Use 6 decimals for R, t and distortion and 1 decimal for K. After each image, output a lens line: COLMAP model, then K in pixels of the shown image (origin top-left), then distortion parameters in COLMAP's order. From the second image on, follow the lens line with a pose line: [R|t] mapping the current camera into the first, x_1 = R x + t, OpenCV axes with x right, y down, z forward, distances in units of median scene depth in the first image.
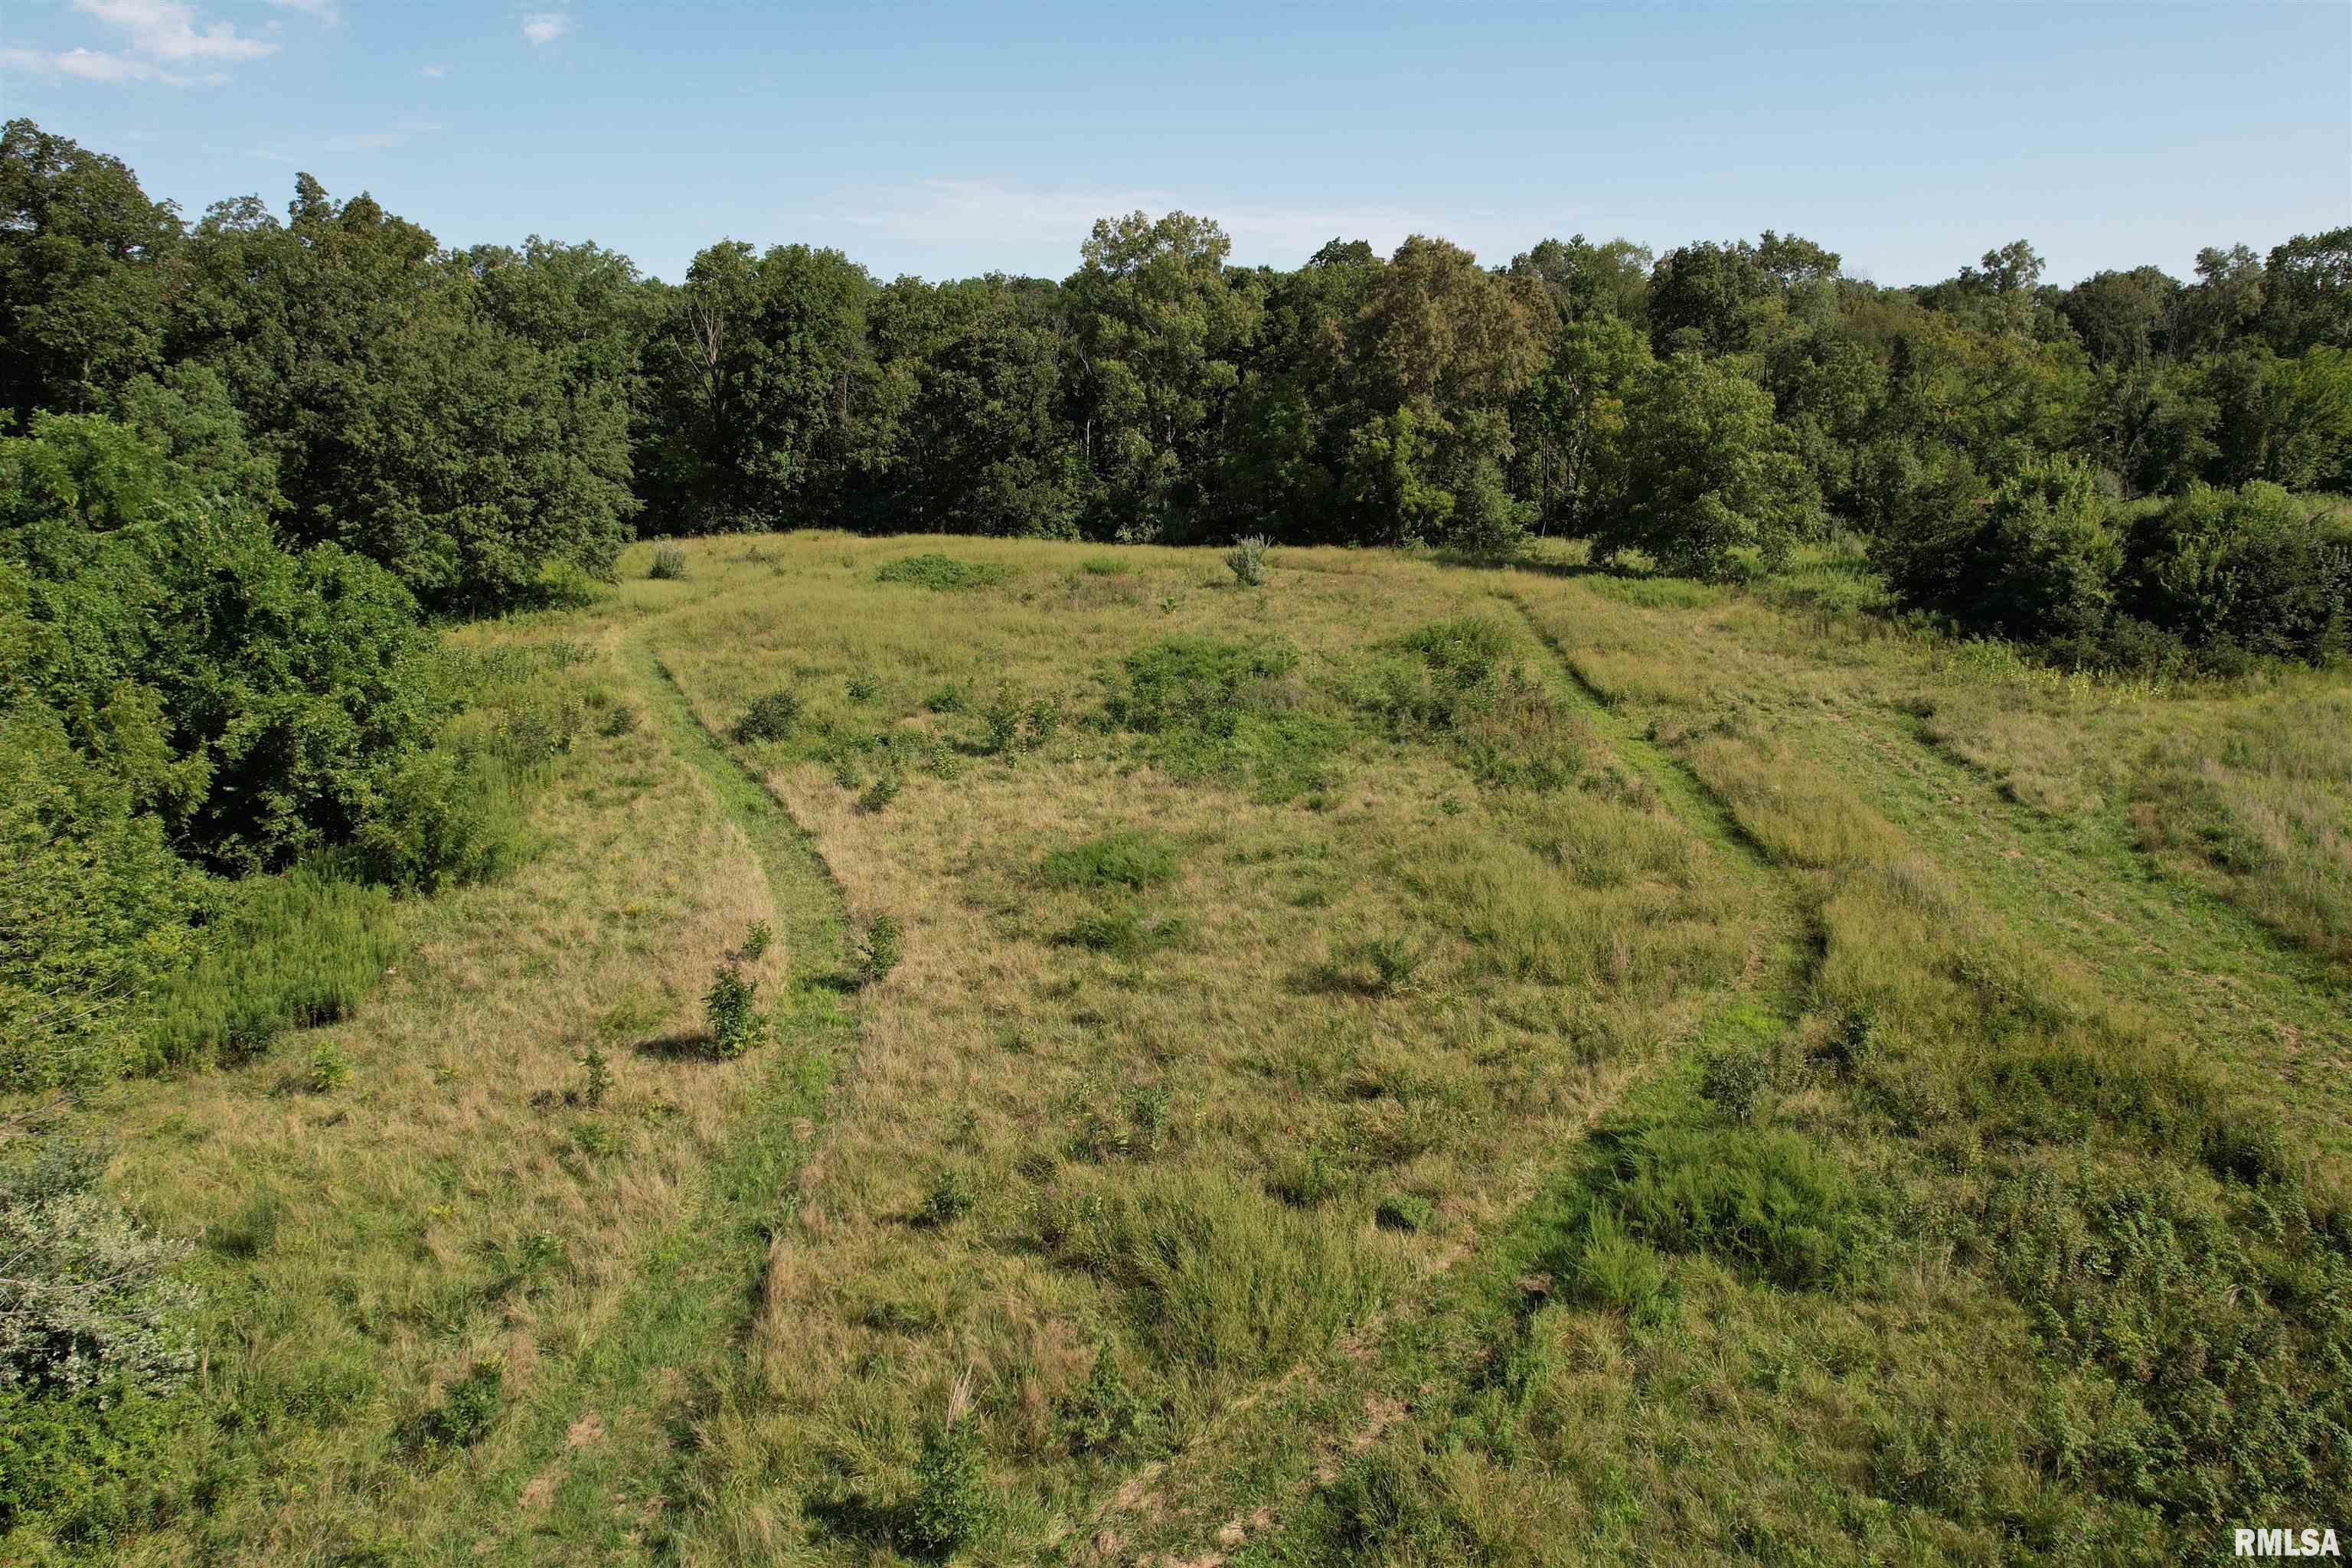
lens RADIAL K [[1539.9, 0, 1188.2], [0, 1539.9, 754.1], [0, 0, 1]] dist [-0.083654, 0.084014]
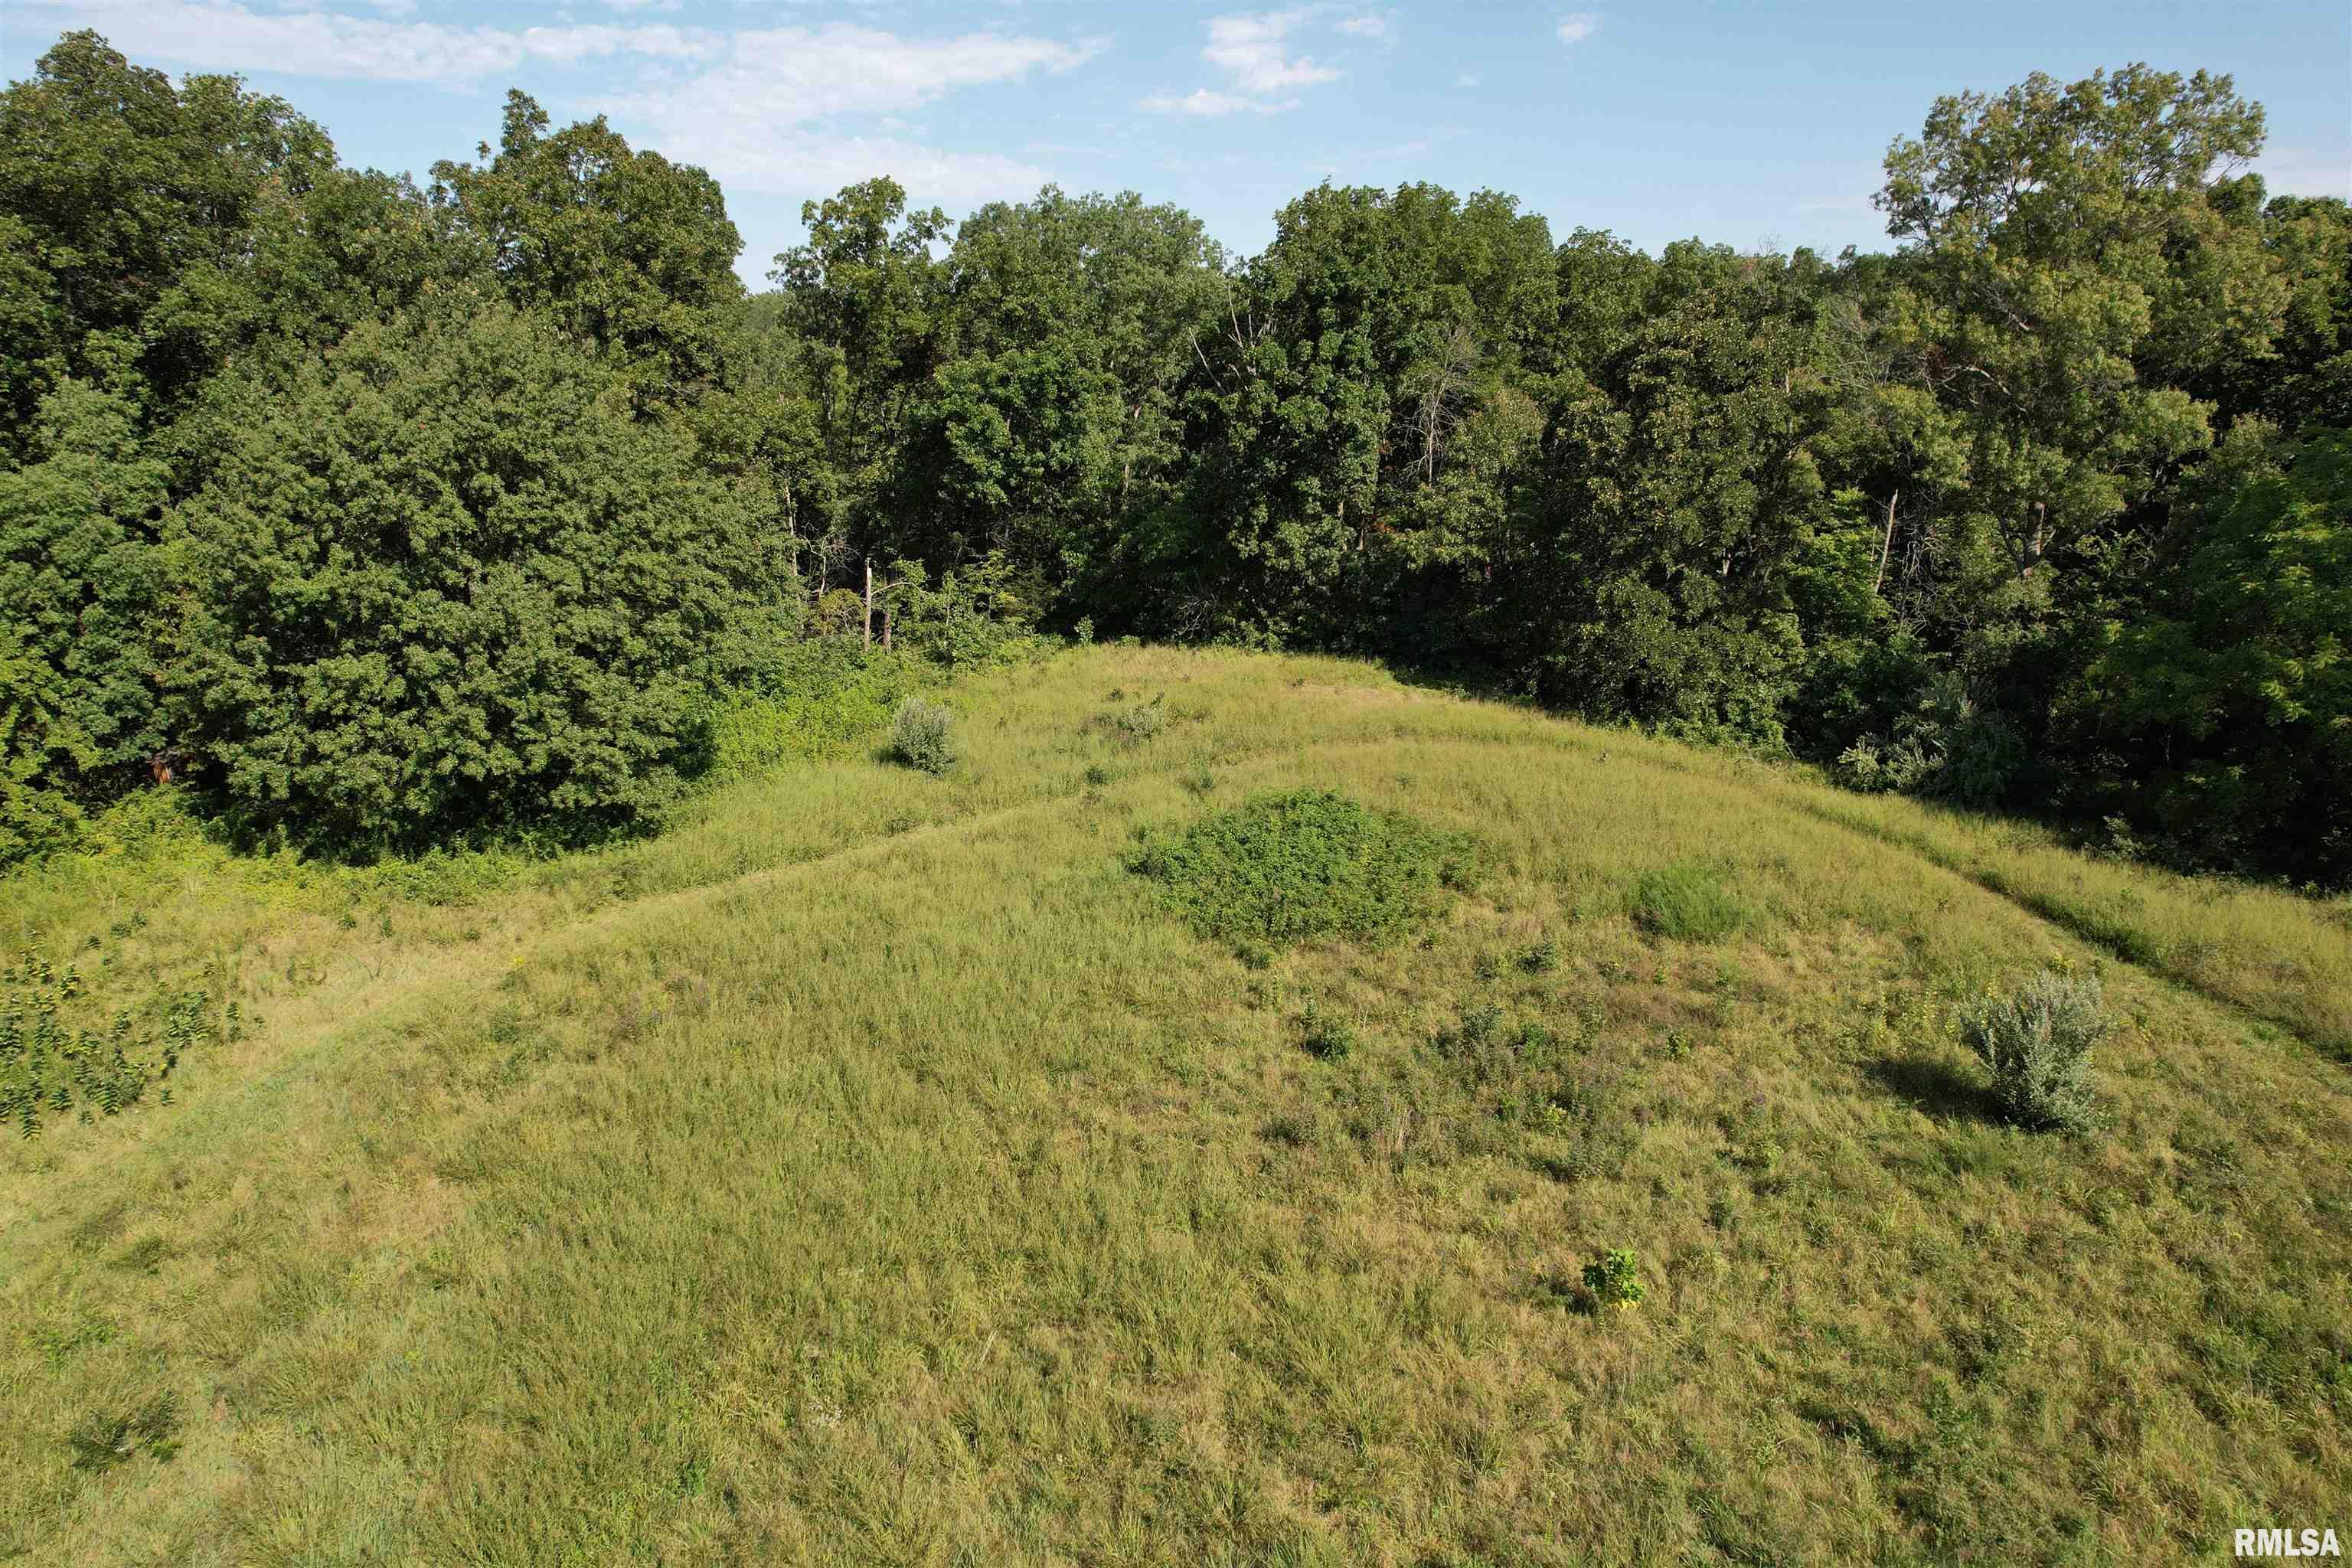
lens RADIAL K [[1511.5, 0, 1181.7], [0, 1511.5, 743.3], [0, 0, 1]] dist [-0.067495, 0.071364]
pose [[0.813091, 0.148511, -0.562875, 0.044996], [-0.146574, 0.987988, 0.048943, -0.133872], [0.563382, 0.042707, 0.825092, 0.481588]]
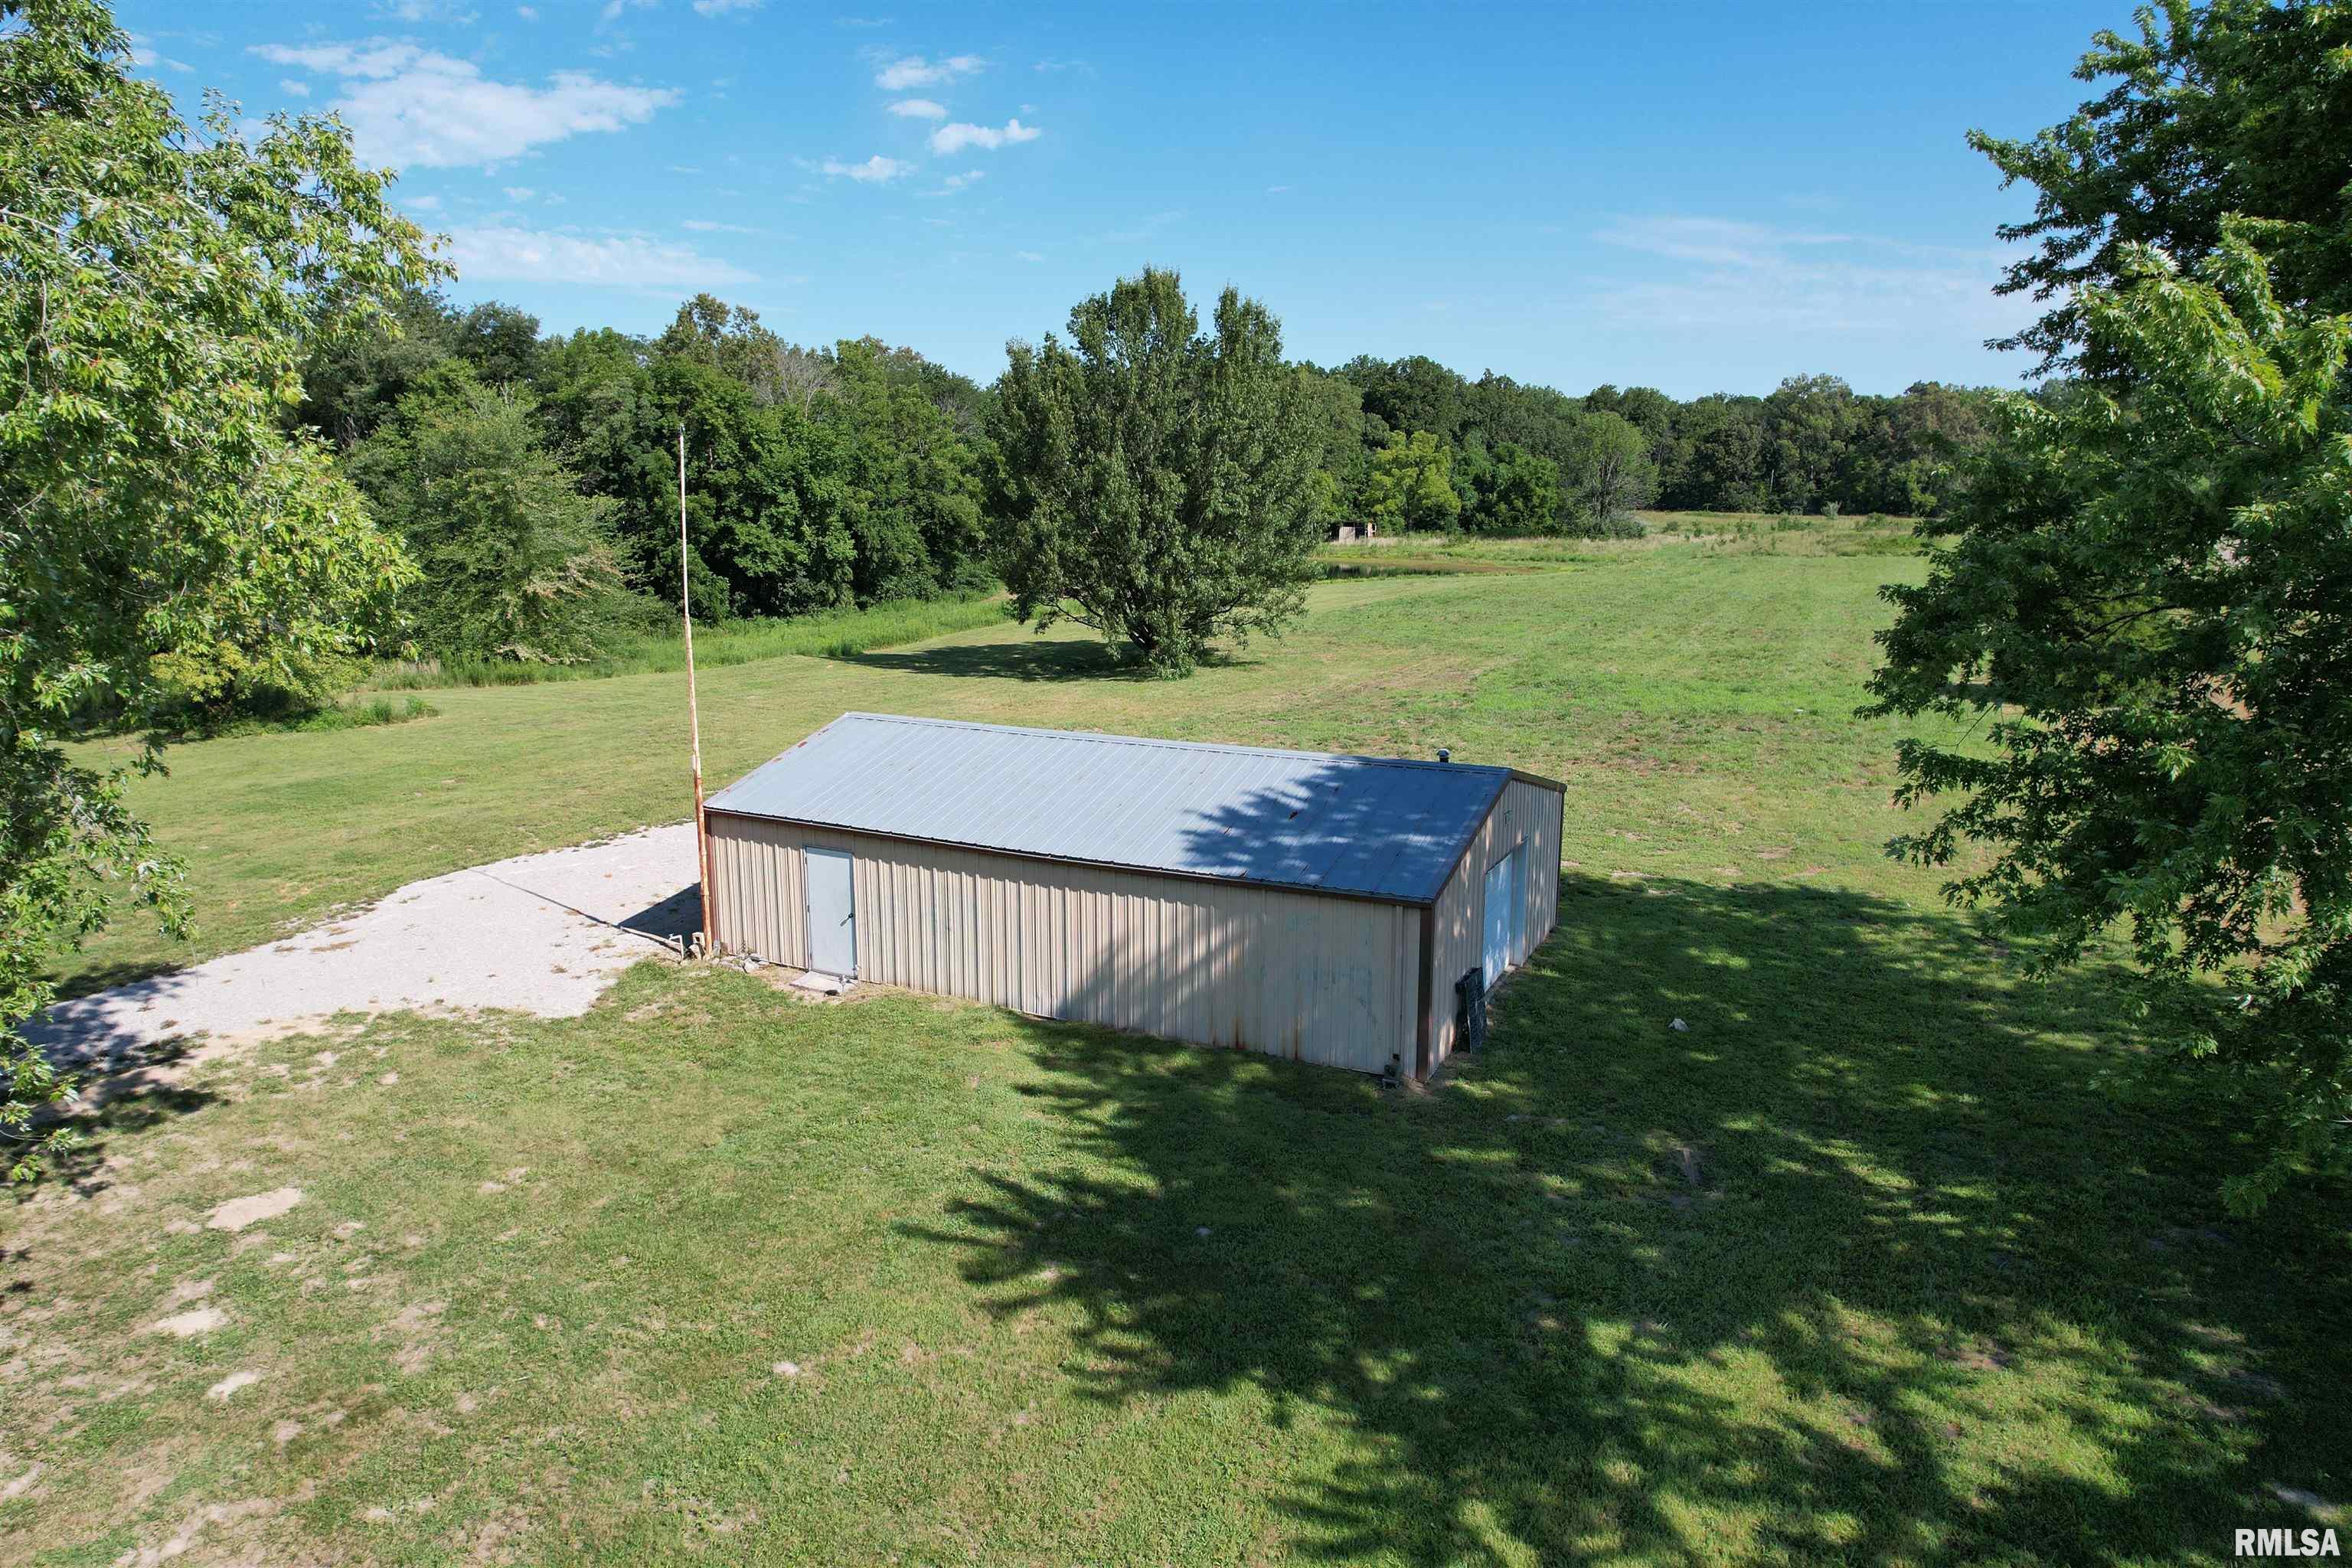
lens RADIAL K [[1511.5, 0, 1181.7], [0, 1511.5, 743.3], [0, 0, 1]] dist [-0.067495, 0.071364]
pose [[0.903705, 0.089606, -0.418675, 0.106675], [-0.117794, 0.992153, -0.041915, 0.377935], [0.411634, 0.087196, 0.907168, -1.305716]]
